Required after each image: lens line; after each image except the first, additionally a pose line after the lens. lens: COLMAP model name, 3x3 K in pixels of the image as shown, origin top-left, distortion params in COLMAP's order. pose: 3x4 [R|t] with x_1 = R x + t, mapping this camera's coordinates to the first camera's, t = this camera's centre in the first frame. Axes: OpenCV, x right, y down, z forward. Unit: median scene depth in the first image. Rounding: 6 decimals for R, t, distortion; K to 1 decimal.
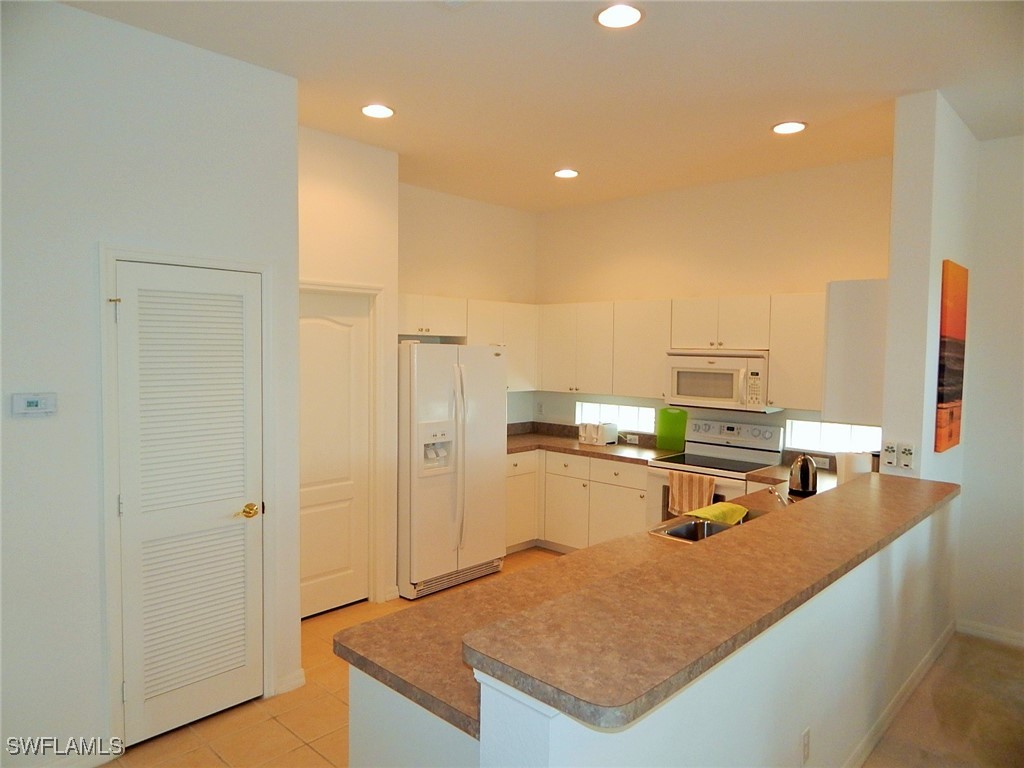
lens RADIAL K [[665.7, 0, 511.5], [0, 665.7, 381.1], [0, 0, 1]] dist [-0.017777, 0.000900]
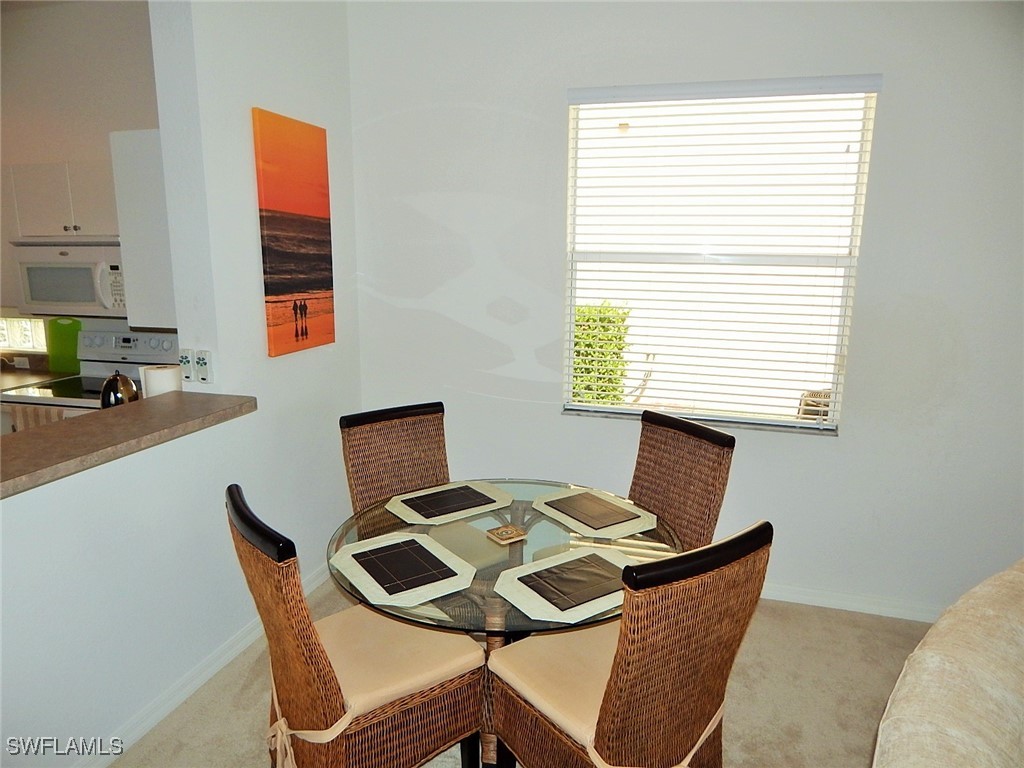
lens RADIAL K [[665.7, 0, 512.9], [0, 665.7, 386.2], [0, 0, 1]] dist [-0.017777, 0.000900]
pose [[0.879141, -0.108593, 0.464024, 0.378564], [0.036295, 0.986121, 0.162012, 0.016004], [-0.475177, -0.125590, 0.870881, 0.105634]]
